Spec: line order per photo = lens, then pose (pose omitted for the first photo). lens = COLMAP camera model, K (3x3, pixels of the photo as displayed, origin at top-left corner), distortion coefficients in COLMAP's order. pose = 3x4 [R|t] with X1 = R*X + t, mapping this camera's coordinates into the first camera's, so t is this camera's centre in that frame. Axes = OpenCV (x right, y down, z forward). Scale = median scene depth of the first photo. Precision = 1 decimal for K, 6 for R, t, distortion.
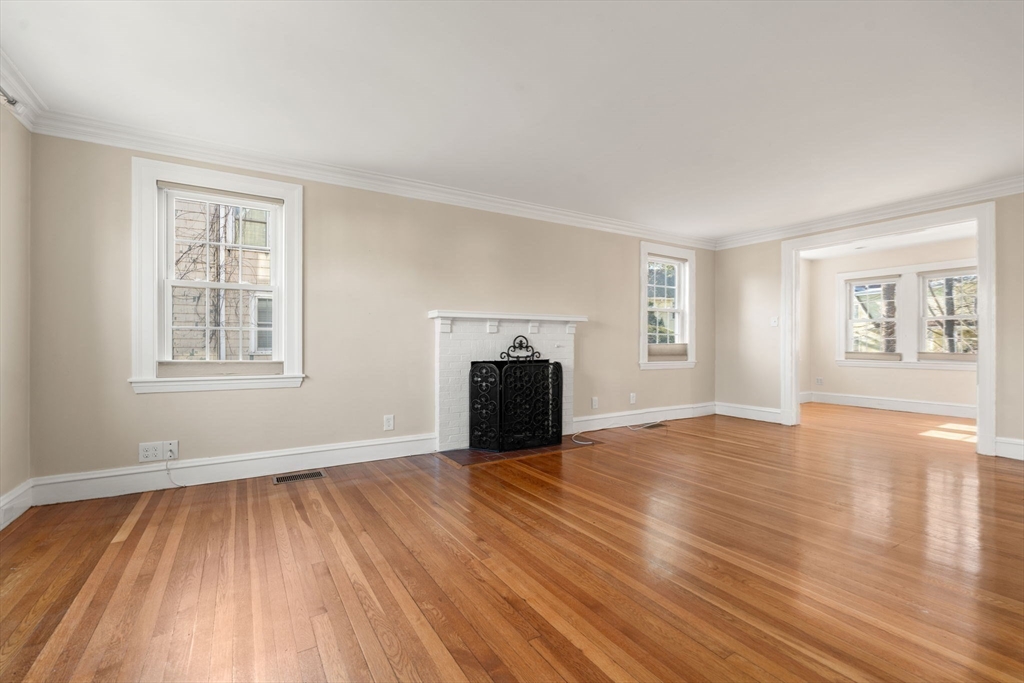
lens RADIAL K [[459.6, 0, 510.0], [0, 459.6, 339.7], [0, 0, 1]] dist [0.001393, 0.000096]
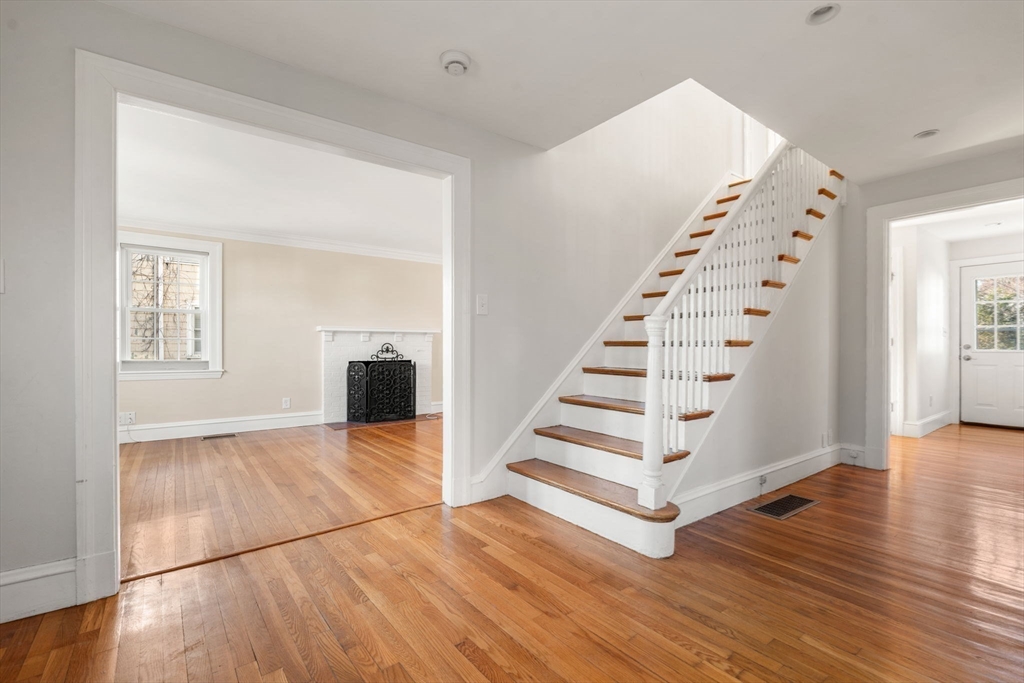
lens RADIAL K [[463.0, 0, 509.5], [0, 463.0, 345.2], [0, 0, 1]] dist [0.001340, 0.000304]
pose [[0.995928, 0.000752, 0.090145, 0.289833], [-0.001112, 0.999992, 0.003948, -0.009124], [-0.090141, -0.004032, 0.995921, -0.494121]]
